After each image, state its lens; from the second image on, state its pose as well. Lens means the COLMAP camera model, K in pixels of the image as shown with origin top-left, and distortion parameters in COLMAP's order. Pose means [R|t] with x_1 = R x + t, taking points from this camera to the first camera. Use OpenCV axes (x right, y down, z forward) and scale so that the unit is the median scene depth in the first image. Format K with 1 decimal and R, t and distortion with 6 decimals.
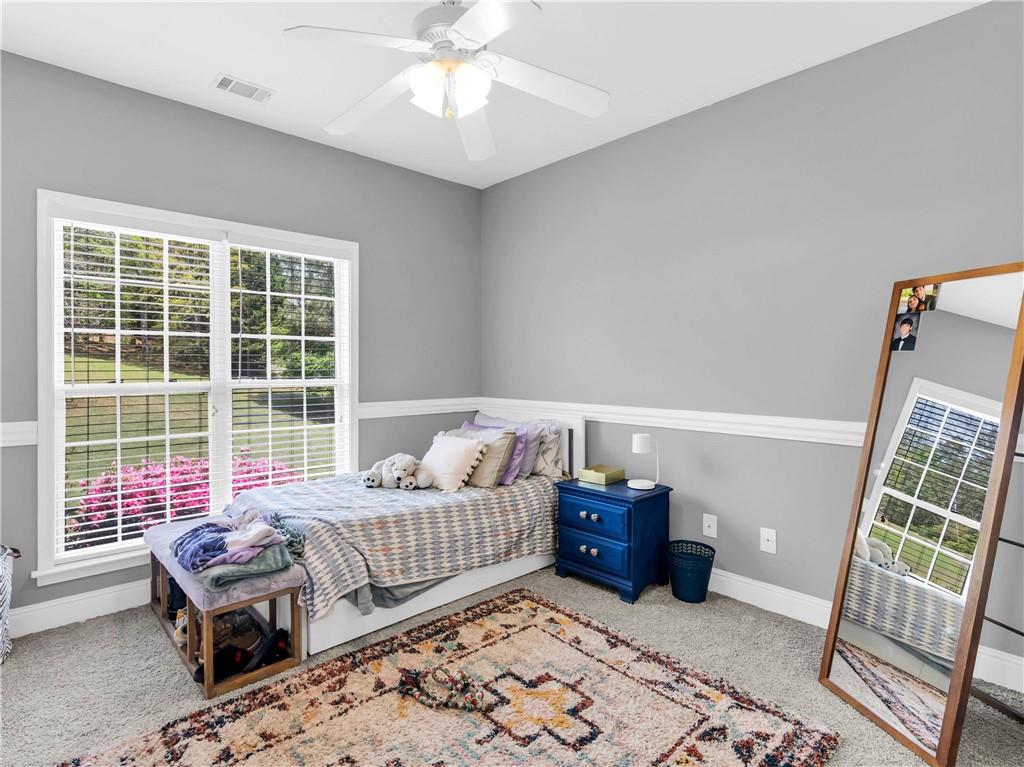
lens RADIAL K [[532.0, 0, 465.3], [0, 532.0, 377.5], [0, 0, 1]] dist [0.003767, 0.000360]
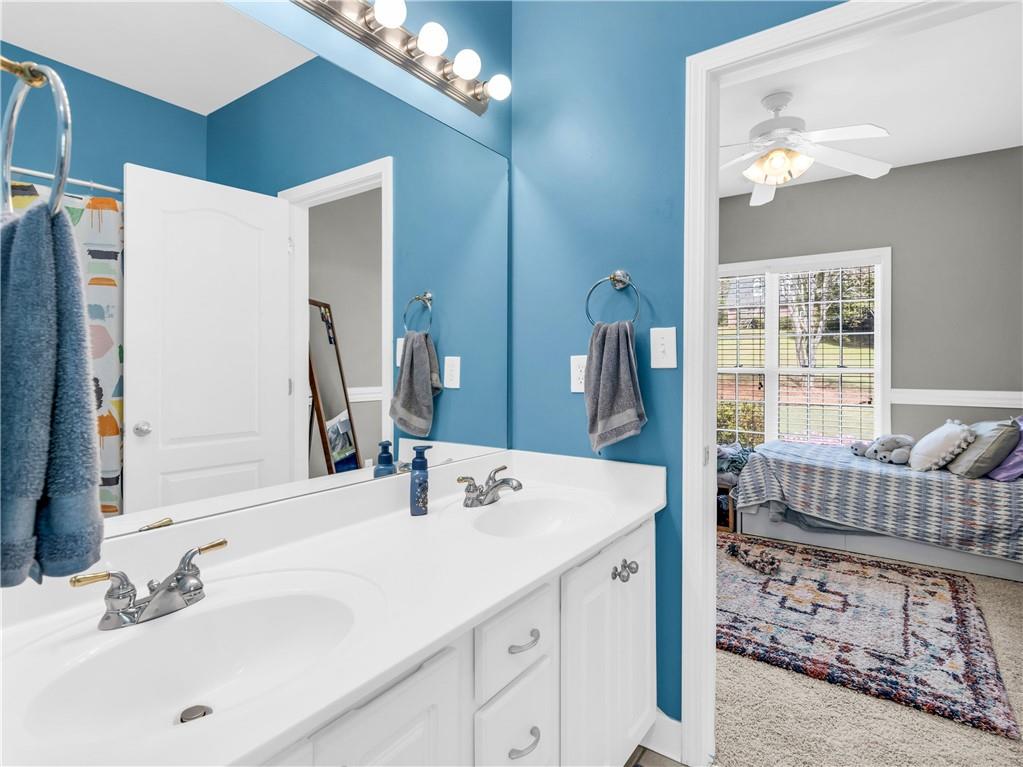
lens RADIAL K [[534.5, 0, 493.5], [0, 534.5, 376.3], [0, 0, 1]] dist [0.000280, -0.000199]
pose [[0.193563, 0.015899, -0.980959, 1.084258], [-0.023101, 0.999665, 0.011644, 0.040741], [0.980816, 0.020408, 0.193865, -0.062870]]
